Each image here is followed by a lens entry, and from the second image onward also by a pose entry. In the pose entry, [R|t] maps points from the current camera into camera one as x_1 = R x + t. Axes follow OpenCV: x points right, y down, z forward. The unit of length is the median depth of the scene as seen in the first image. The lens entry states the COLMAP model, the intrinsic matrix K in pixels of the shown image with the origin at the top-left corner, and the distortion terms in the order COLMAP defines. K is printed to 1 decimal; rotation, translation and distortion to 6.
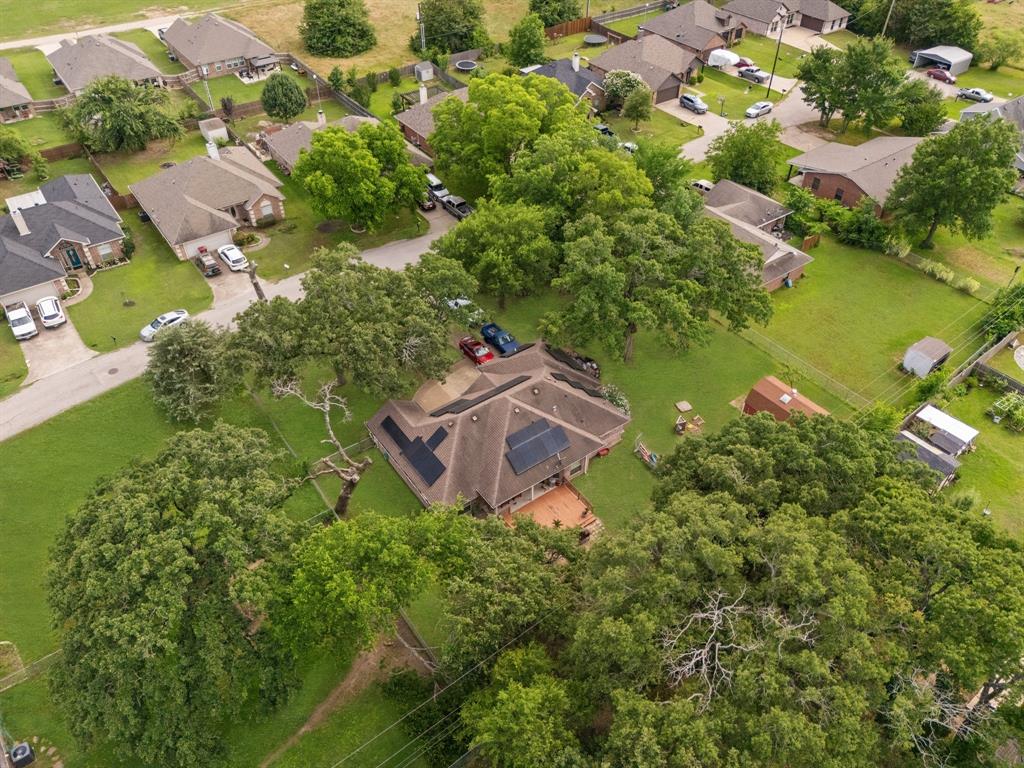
lens RADIAL K [[724.9, 0, 512.0], [0, 724.9, 384.0], [0, 0, 1]] dist [-0.003065, -0.006392]
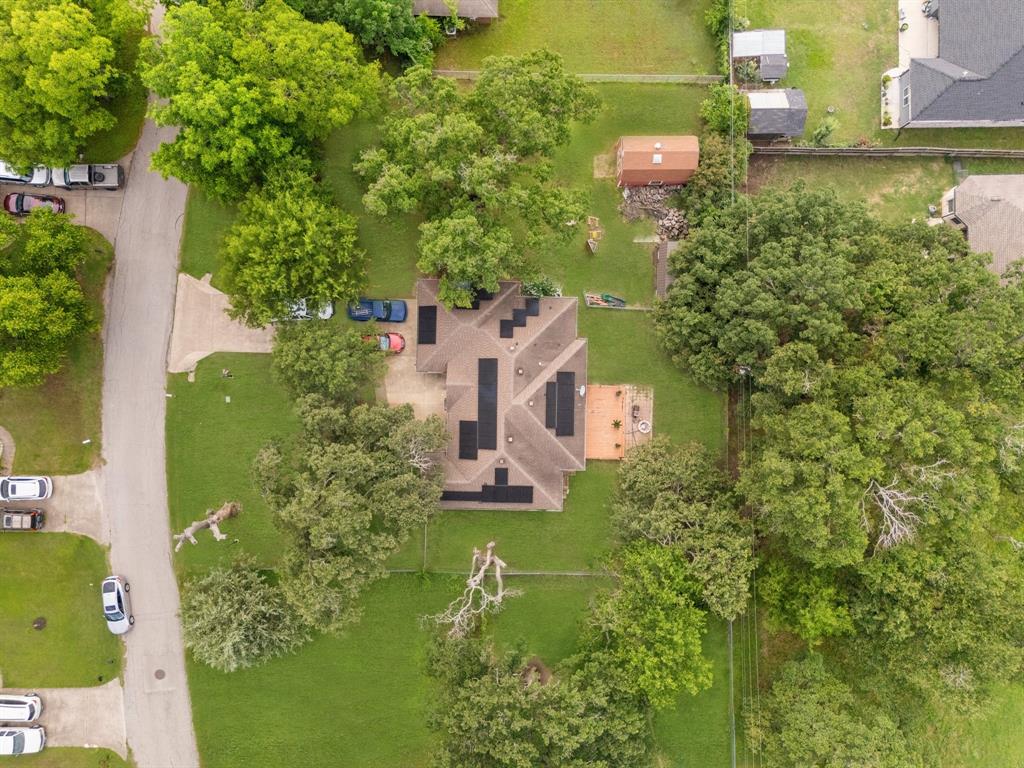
lens RADIAL K [[724.9, 0, 512.0], [0, 724.9, 384.0], [0, 0, 1]] dist [-0.003065, -0.006392]
pose [[0.591058, -0.806620, 0.003839, 0.008633], [0.553431, 0.408985, 0.725565, -0.680078], [-0.586826, -0.426726, 0.688143, 0.303491]]
